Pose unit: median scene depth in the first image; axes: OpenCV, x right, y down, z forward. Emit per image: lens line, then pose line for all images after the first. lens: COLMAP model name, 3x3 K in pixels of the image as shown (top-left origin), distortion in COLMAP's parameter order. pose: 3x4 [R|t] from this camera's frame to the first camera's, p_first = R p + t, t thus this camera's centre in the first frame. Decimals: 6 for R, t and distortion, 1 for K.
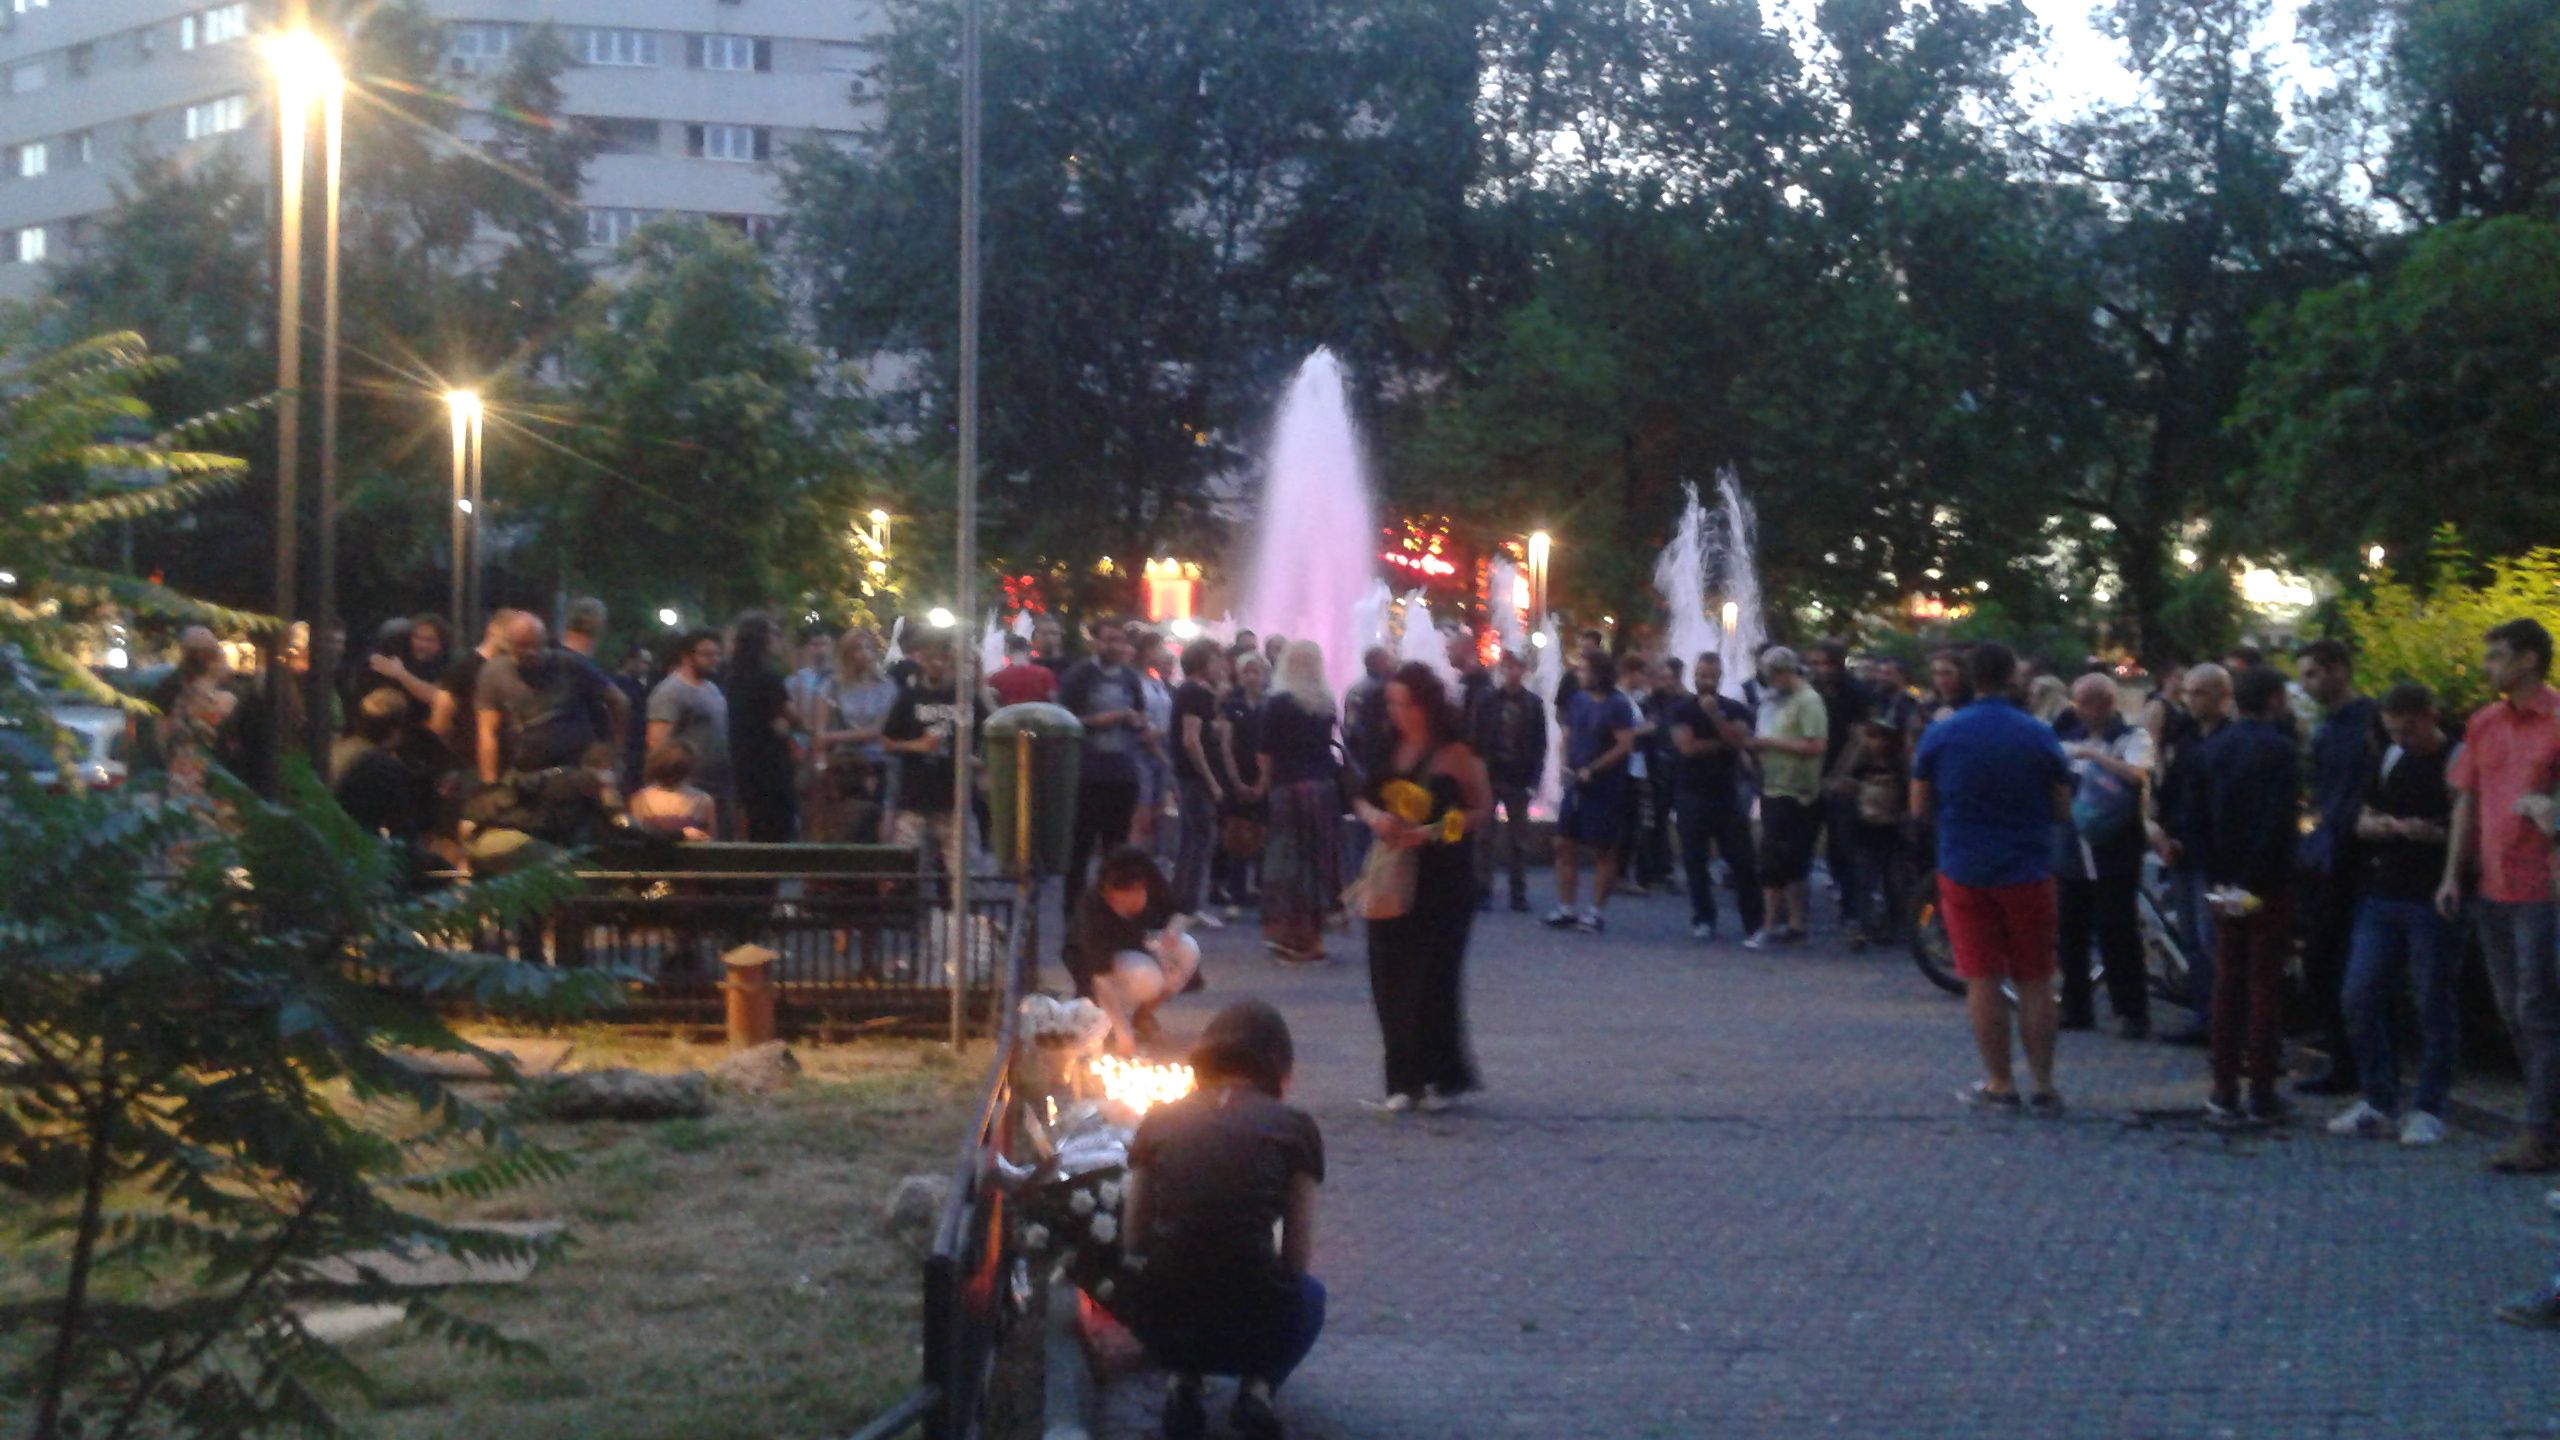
lens RADIAL K [[2306.0, 0, 1280.0], [0, 2306.0, 720.0], [0, 0, 1]] dist [0.141539, -0.289950]
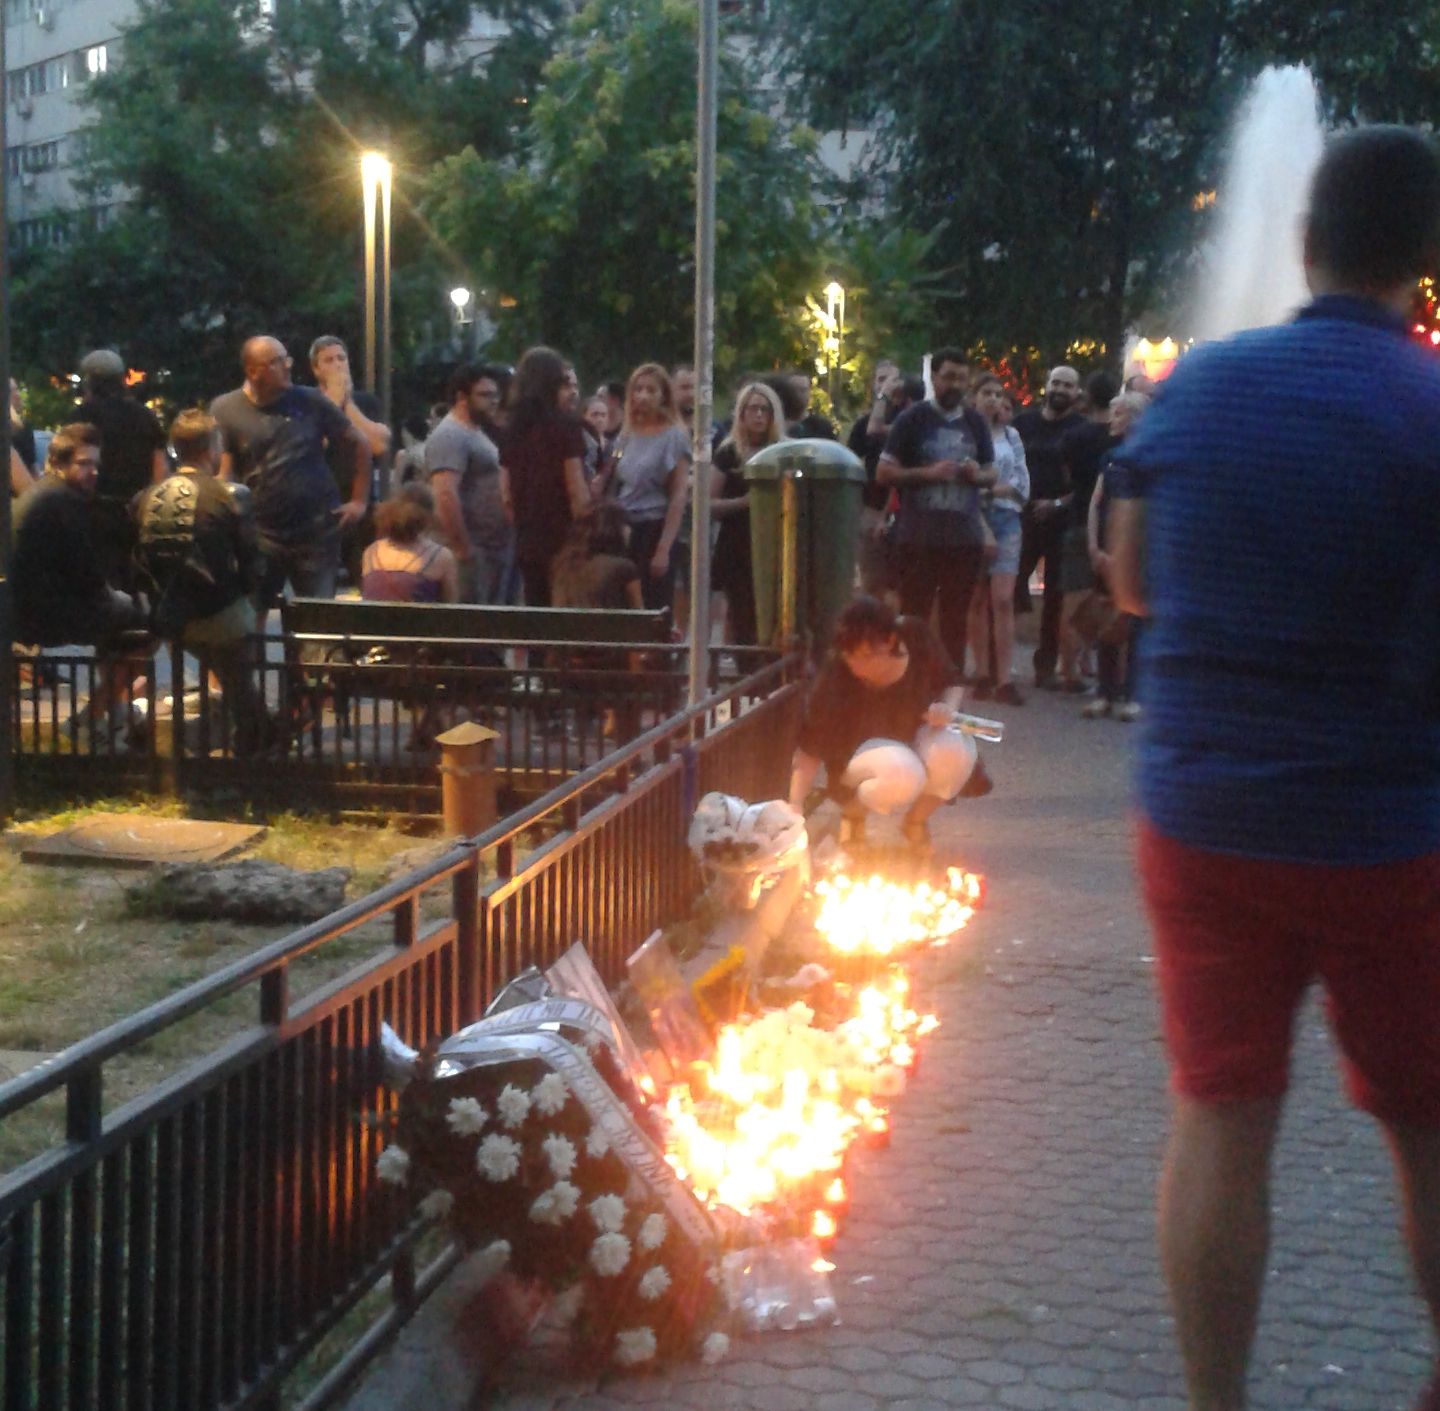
lens RADIAL K [[2269.2, 0, 720.0], [0, 2269.2, 705.5], [0, 0, 1]] dist [-0.095882, 1.432654]
pose [[0.967053, 0.021199, -0.253689, 0.043169], [-0.000548, 0.996698, 0.081196, 0.013729], [0.254573, -0.078382, 0.963872, 0.132479]]
